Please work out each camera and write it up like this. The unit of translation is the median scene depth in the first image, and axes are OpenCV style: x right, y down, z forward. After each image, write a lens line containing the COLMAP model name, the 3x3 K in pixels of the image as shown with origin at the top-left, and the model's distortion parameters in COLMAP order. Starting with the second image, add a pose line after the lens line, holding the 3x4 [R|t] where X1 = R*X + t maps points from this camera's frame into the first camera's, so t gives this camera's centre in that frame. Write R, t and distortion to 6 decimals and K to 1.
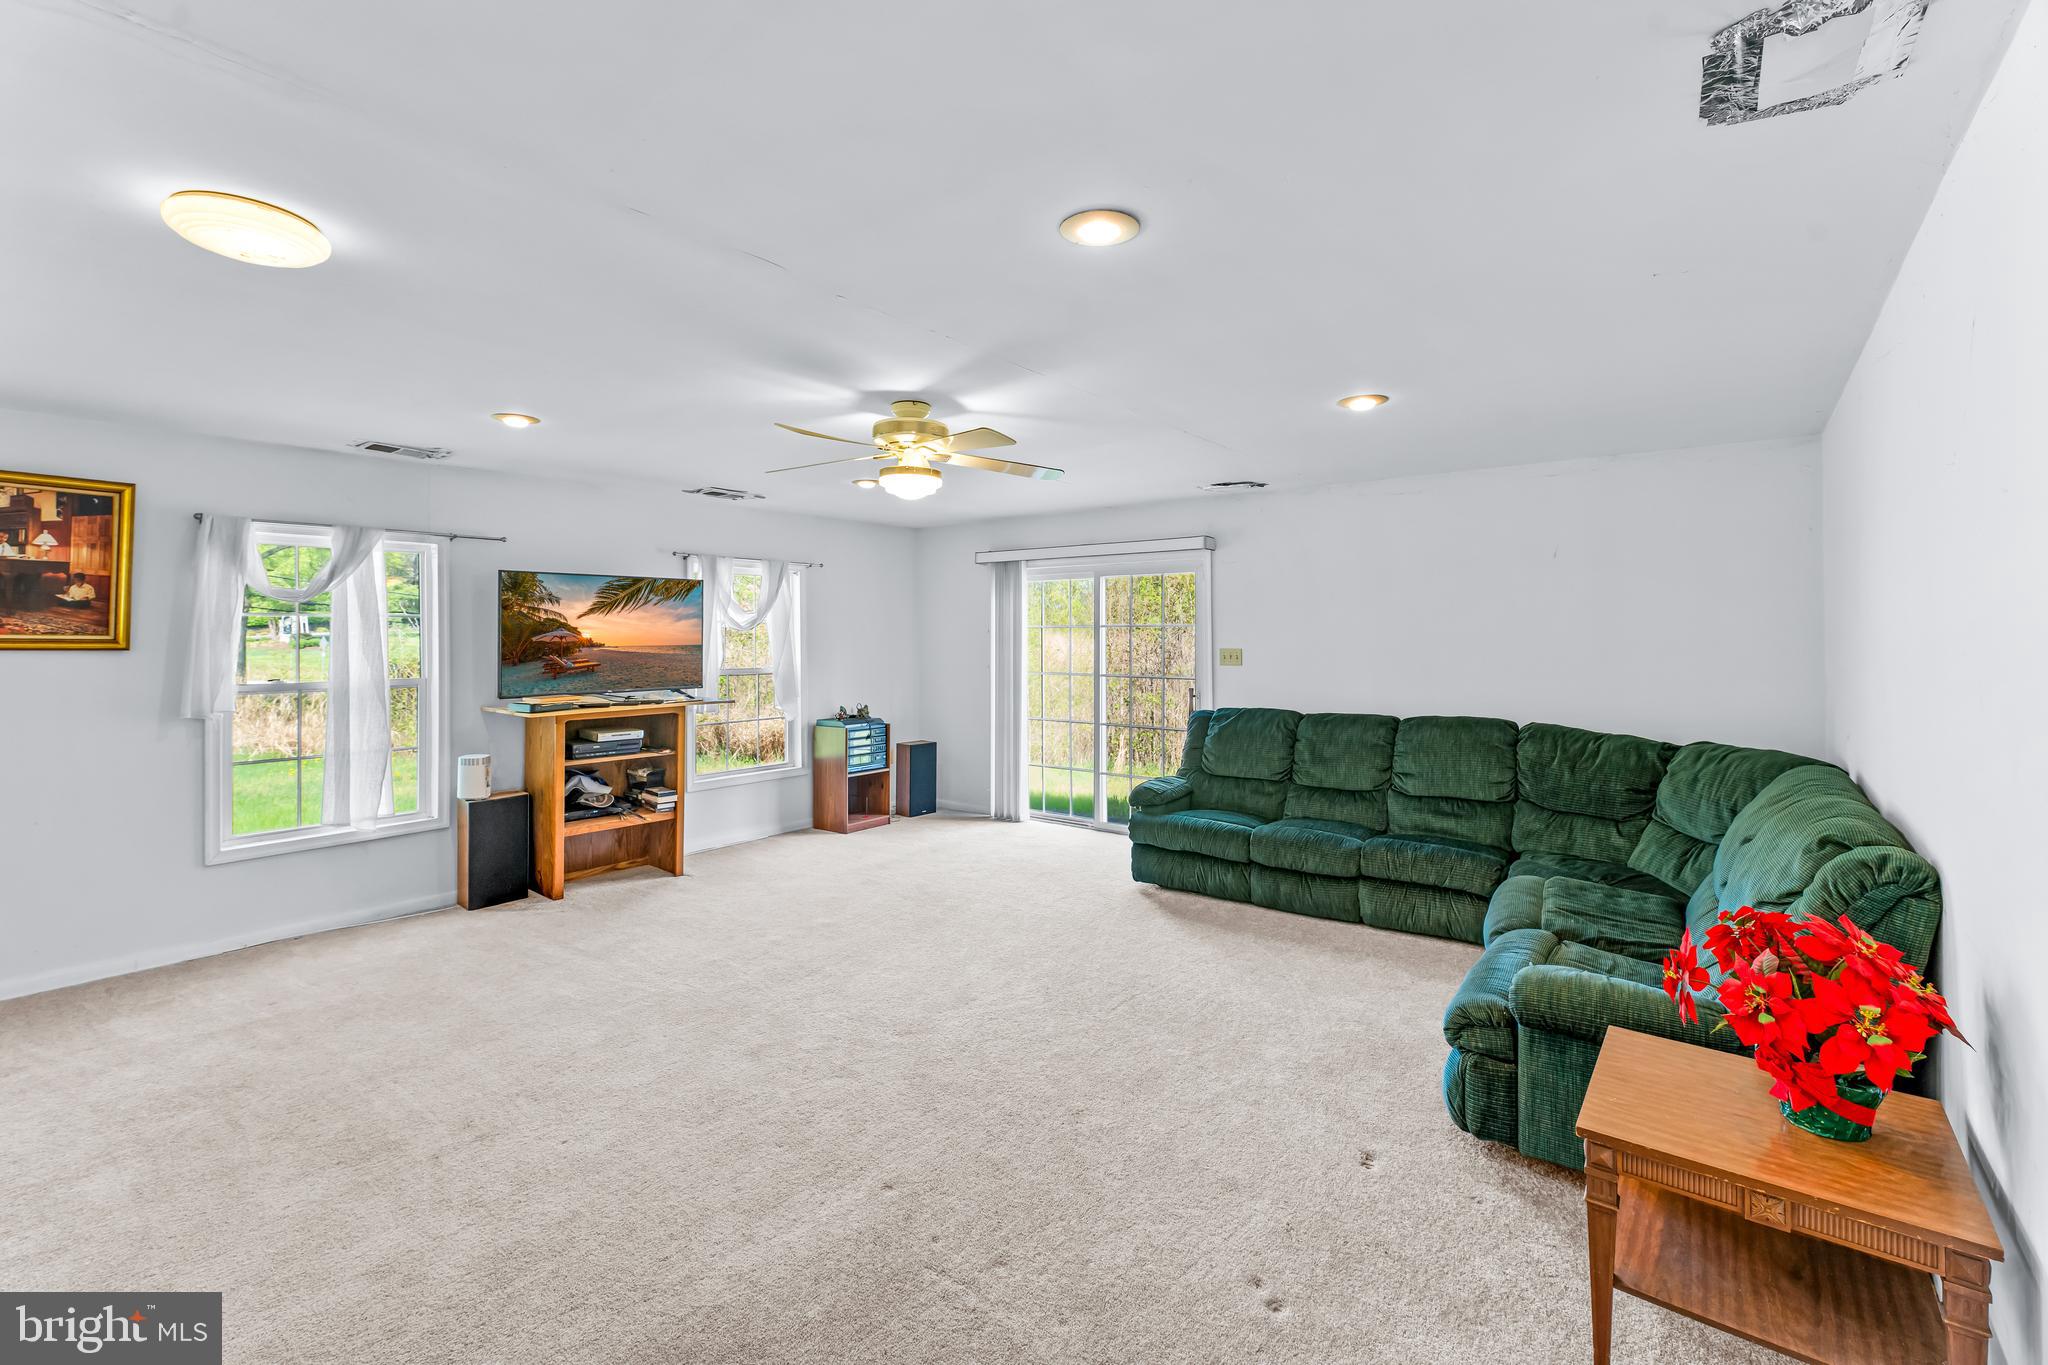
lens RADIAL K [[883.9, 0, 1026.4], [0, 883.9, 636.6], [0, 0, 1]] dist [0.000921, -0.002186]
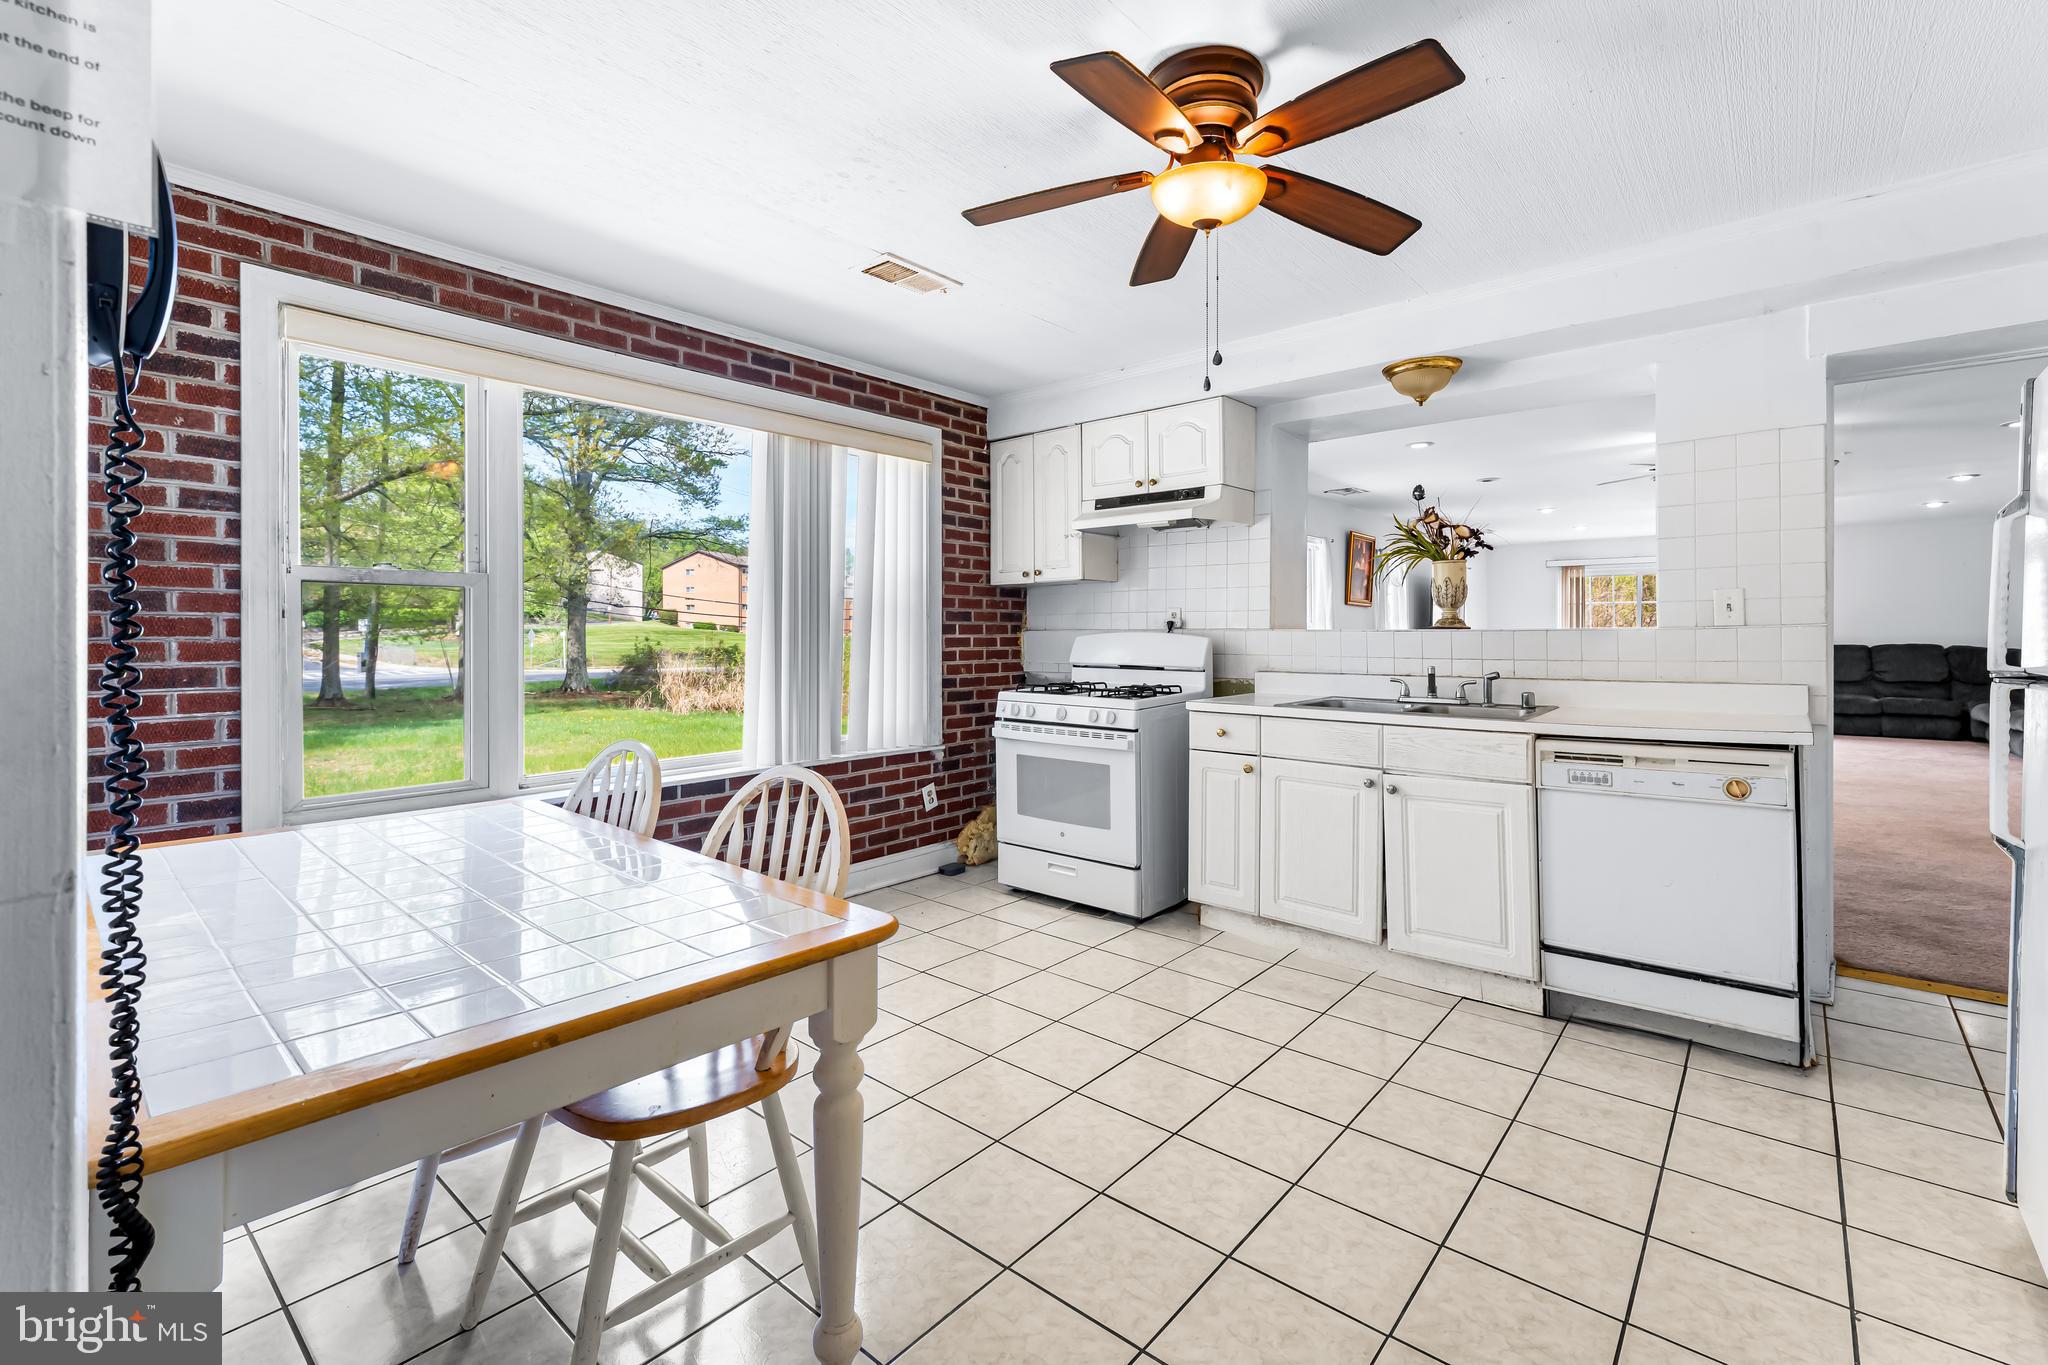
lens RADIAL K [[883.9, 0, 1045.6], [0, 883.9, 648.3], [0, 0, 1]] dist [0.000921, -0.002186]
pose [[0.999369, -0.002199, -0.035450, -1.521162], [0.002847, 0.999829, 0.018249, 0.063677], [0.035404, -0.018338, 0.999205, -1.170941]]
